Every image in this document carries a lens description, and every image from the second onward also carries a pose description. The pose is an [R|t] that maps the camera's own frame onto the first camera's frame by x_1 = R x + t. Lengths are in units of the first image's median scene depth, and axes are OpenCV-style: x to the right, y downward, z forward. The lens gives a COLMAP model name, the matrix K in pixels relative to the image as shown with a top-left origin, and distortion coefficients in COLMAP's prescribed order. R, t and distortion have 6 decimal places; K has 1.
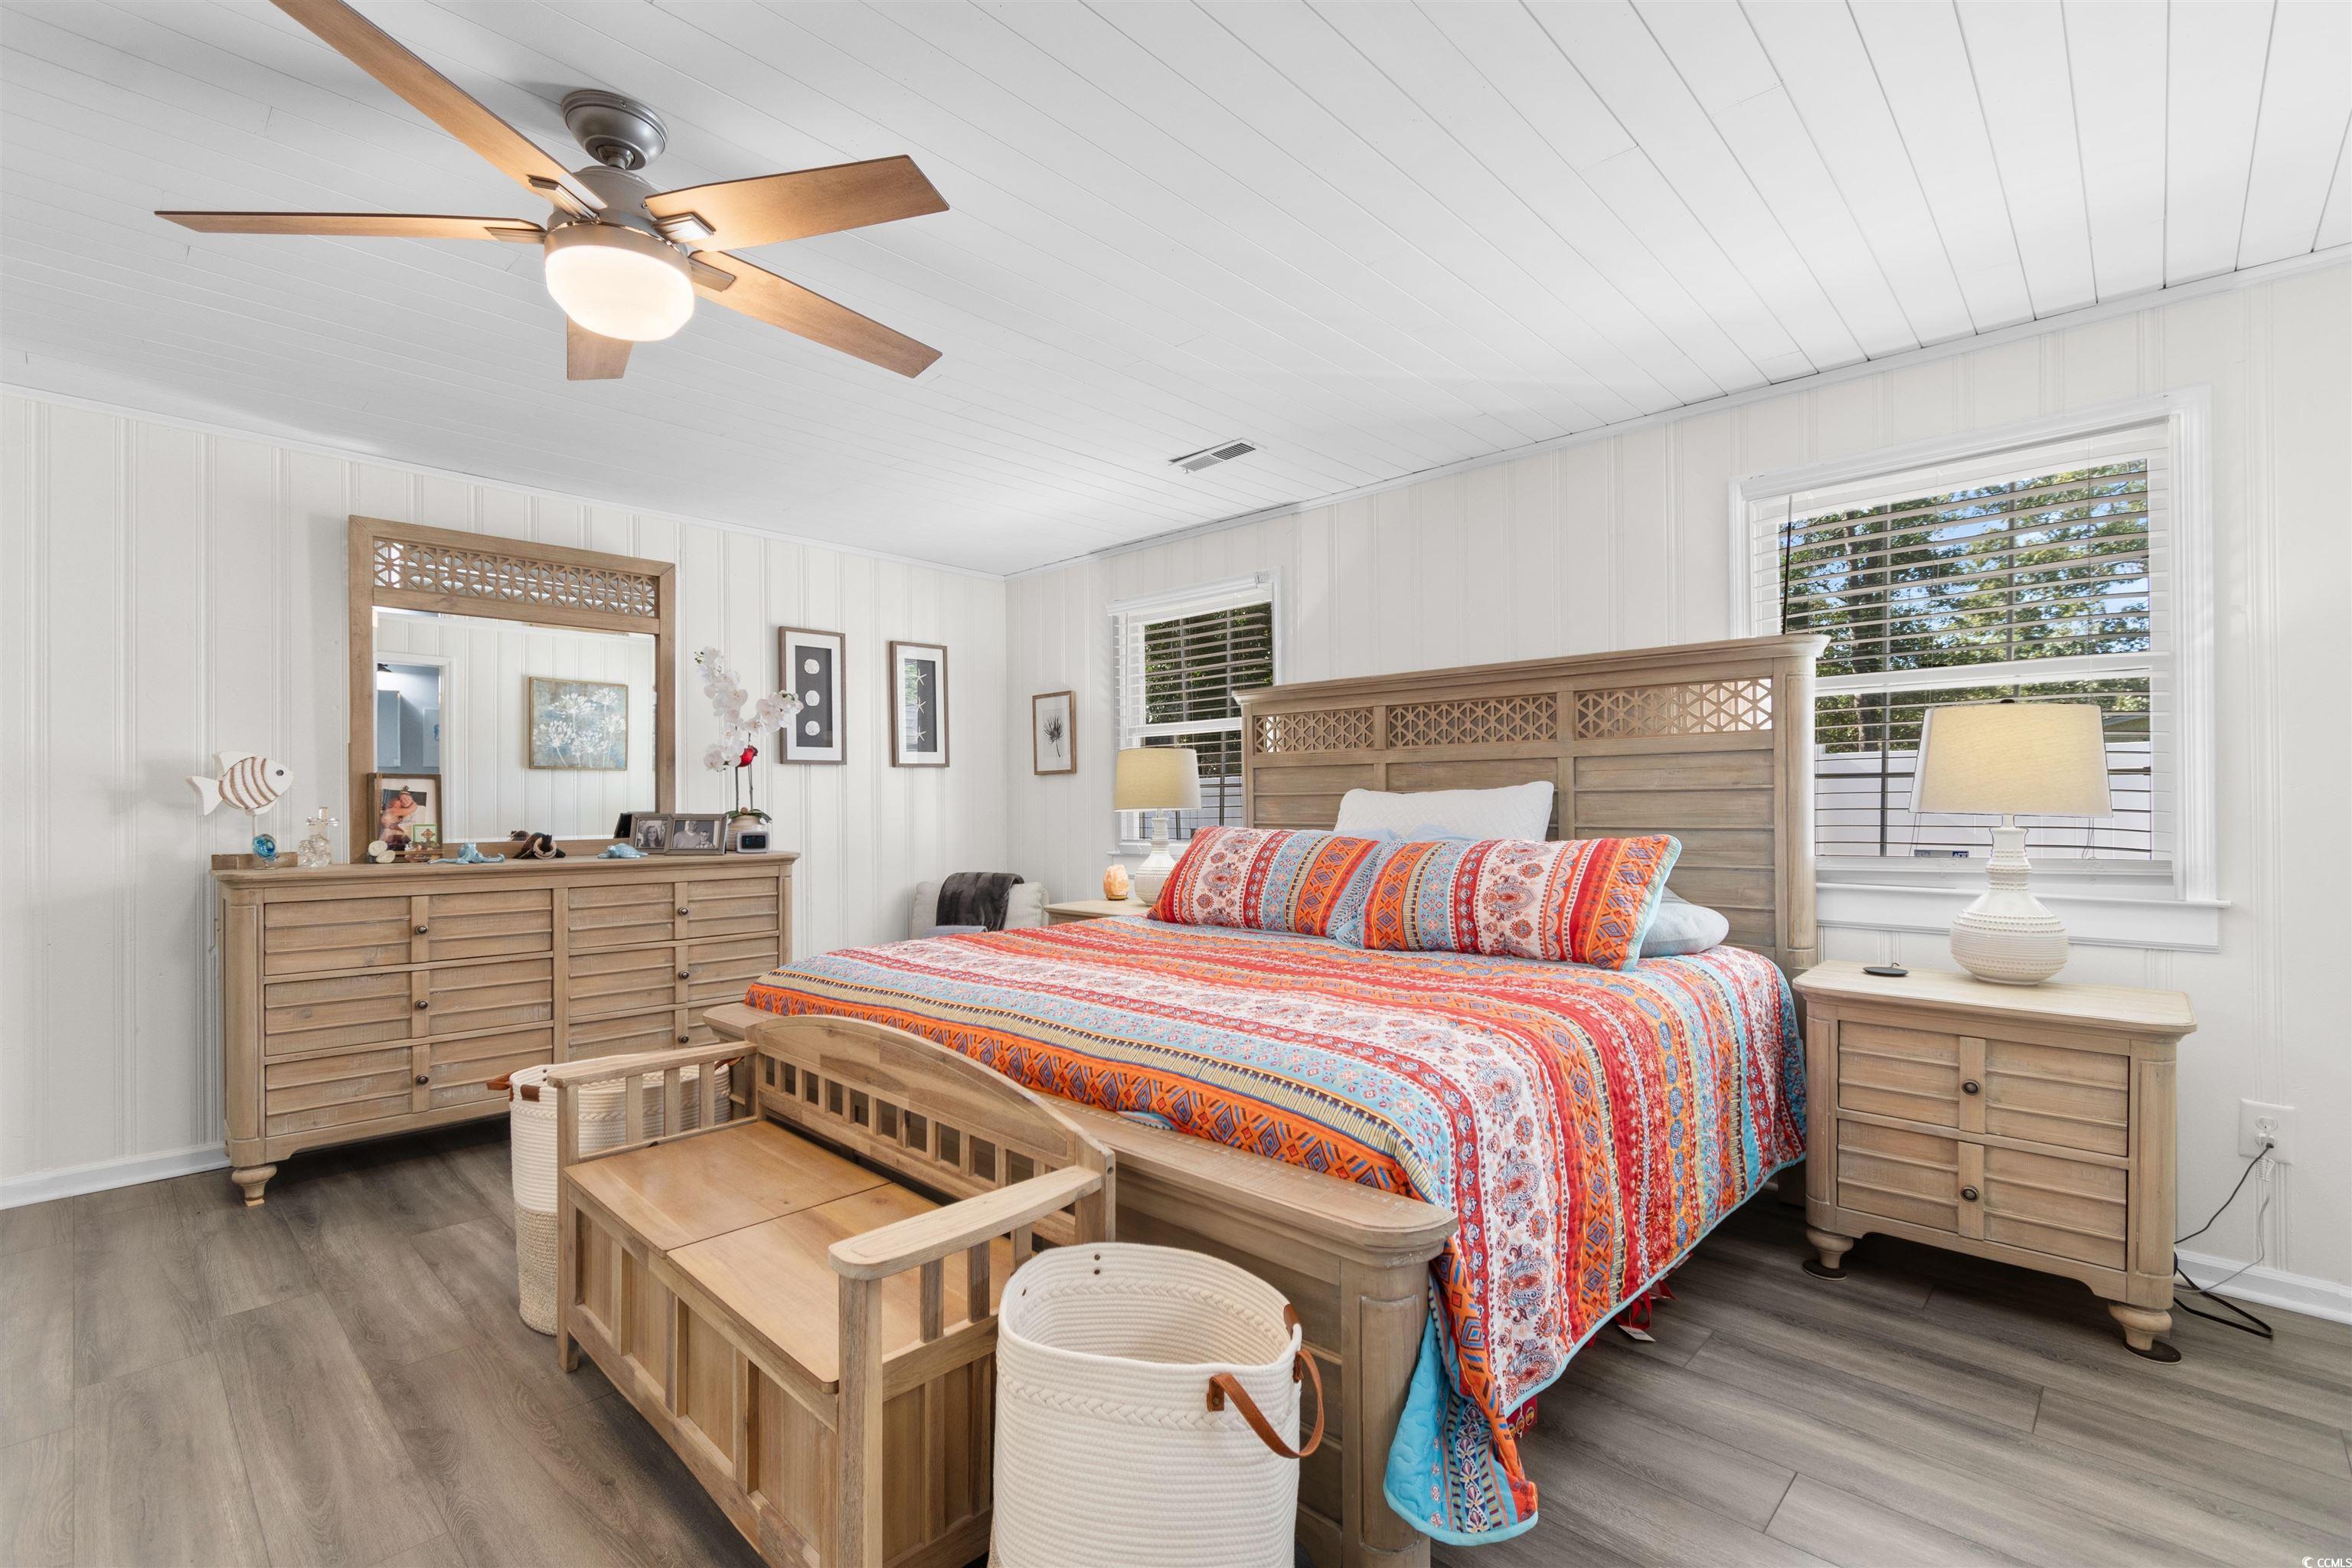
lens RADIAL K [[1045.9, 0, 1222.4], [0, 1045.9, 811.9], [0, 0, 1]] dist [0.002556, -0.000014]
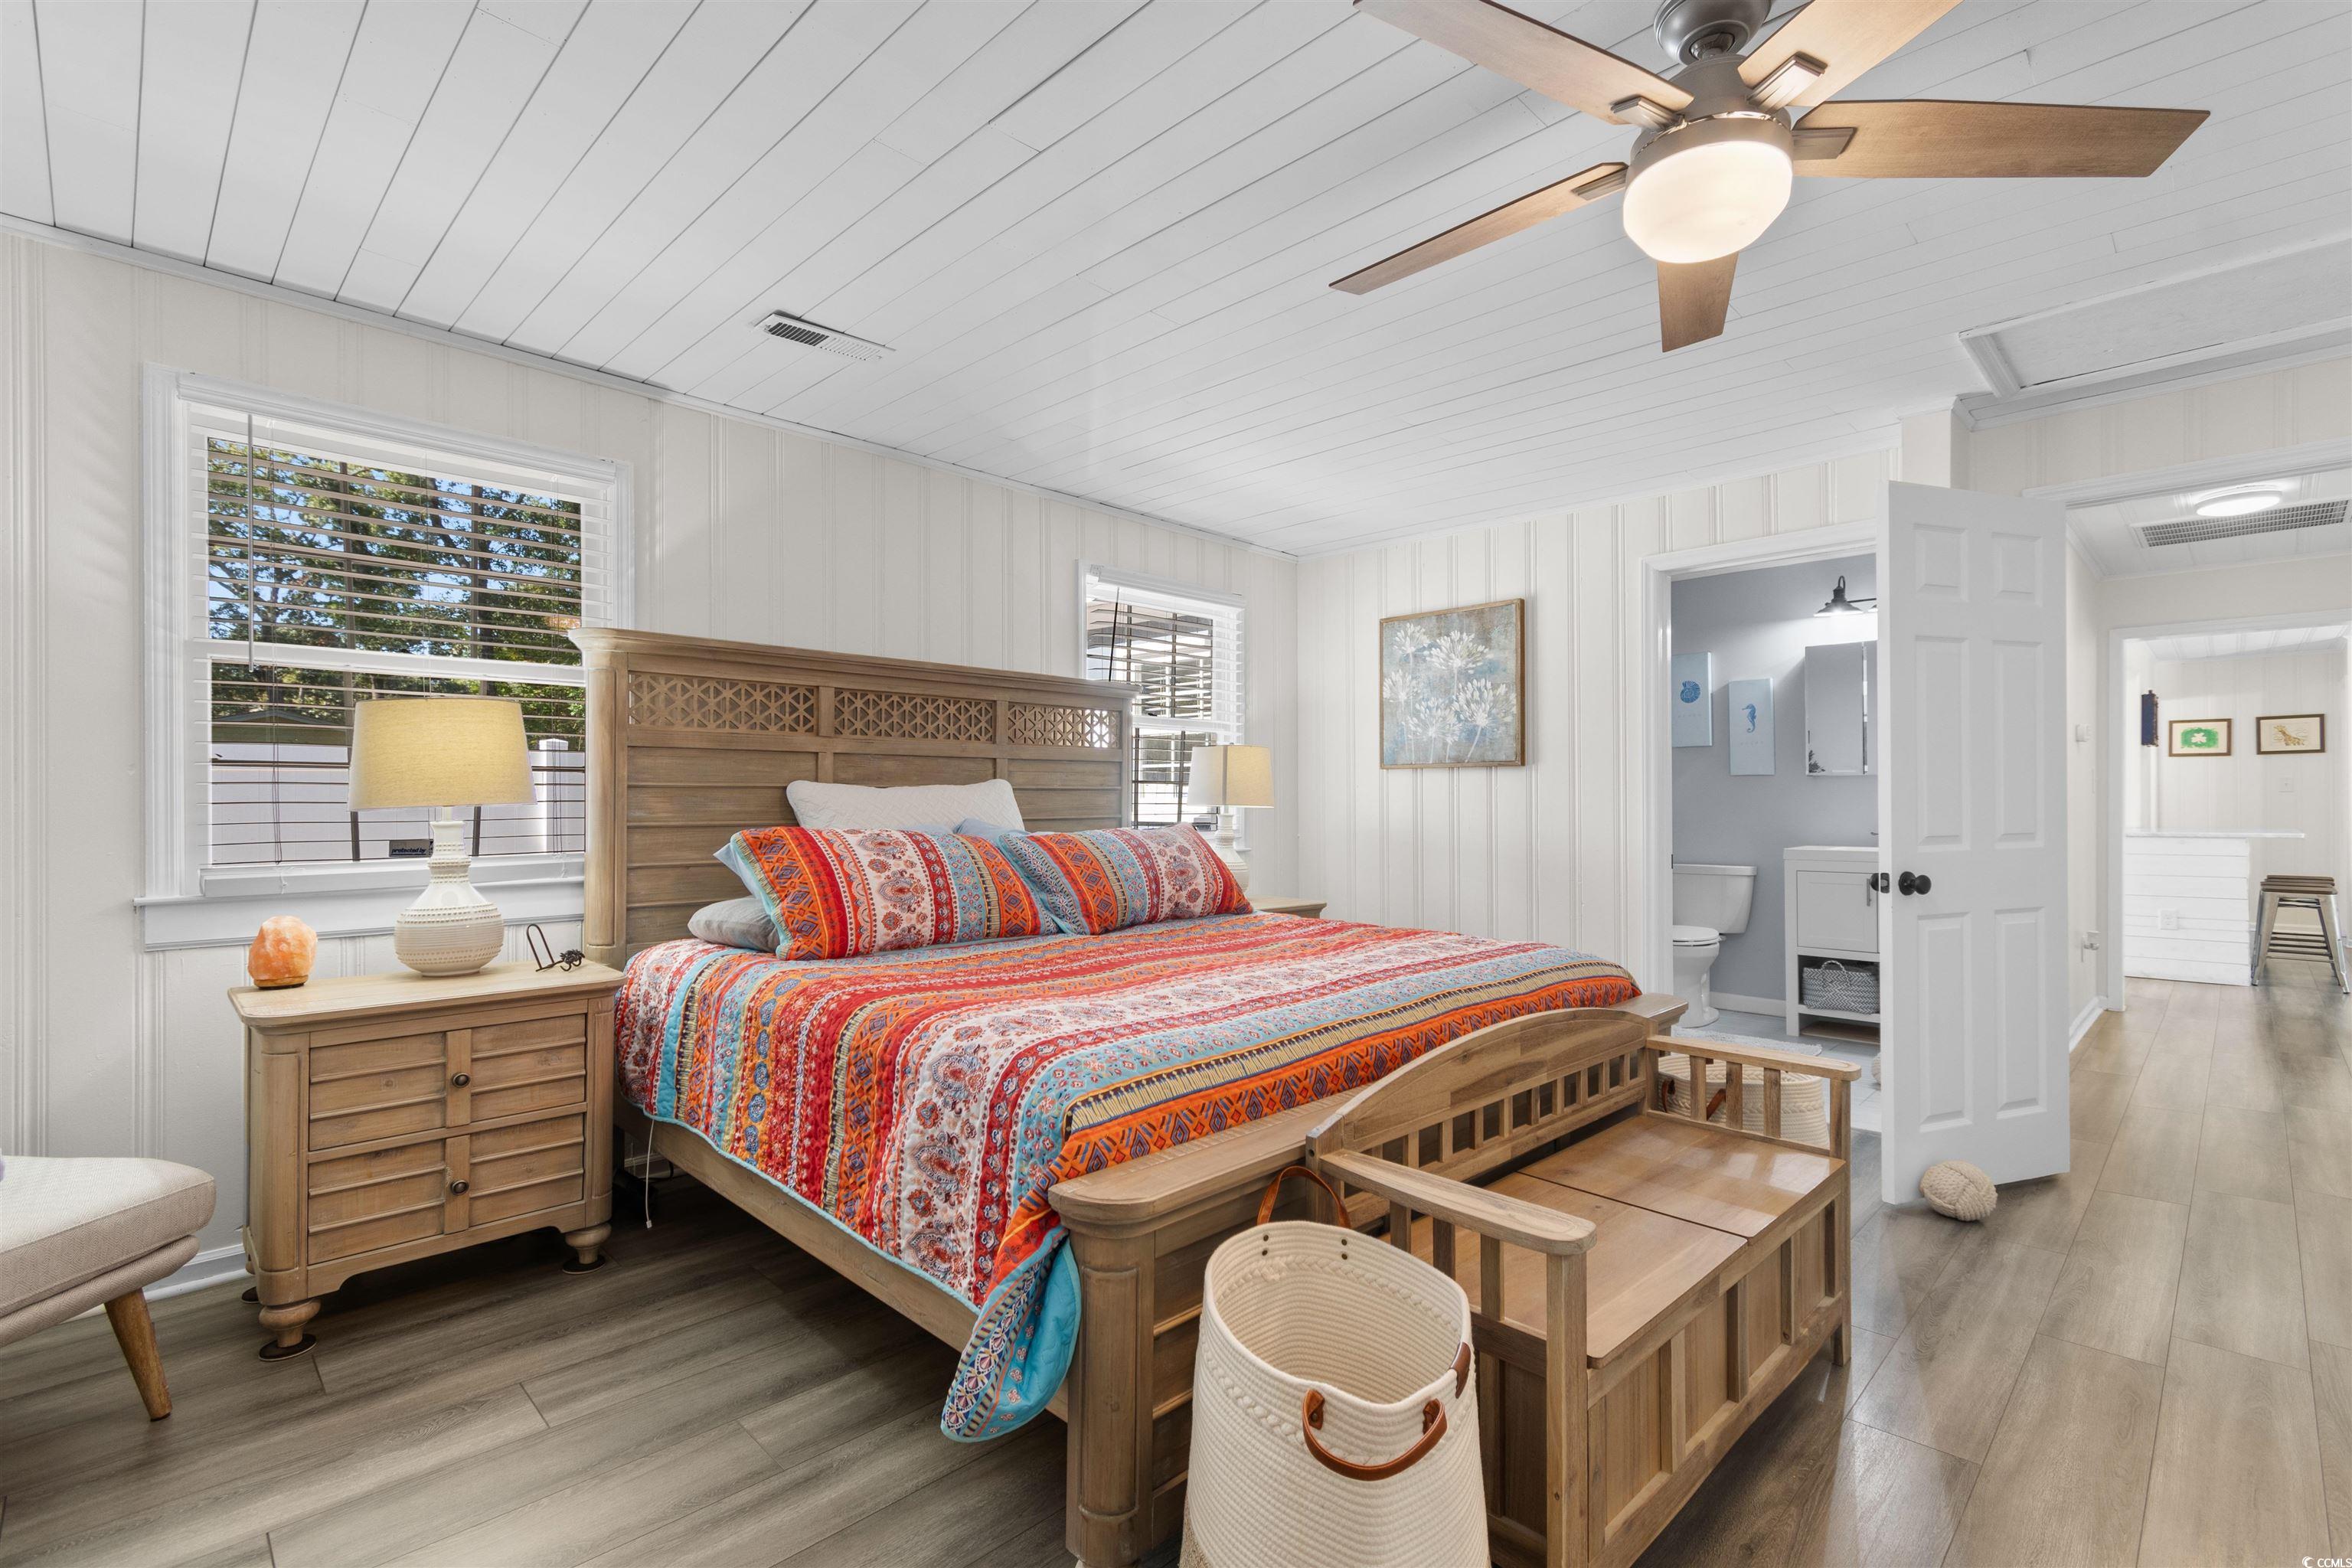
lens RADIAL K [[1074.6, 0, 1179.7], [0, 1074.6, 792.9], [0, 0, 1]] dist [0.005534, 0.000027]
pose [[0.036544, 0.008492, 0.999296, -0.760062], [0.004004, 0.999955, -0.008644, -0.003471], [-0.999324, 0.004317, 0.036508, 0.693965]]
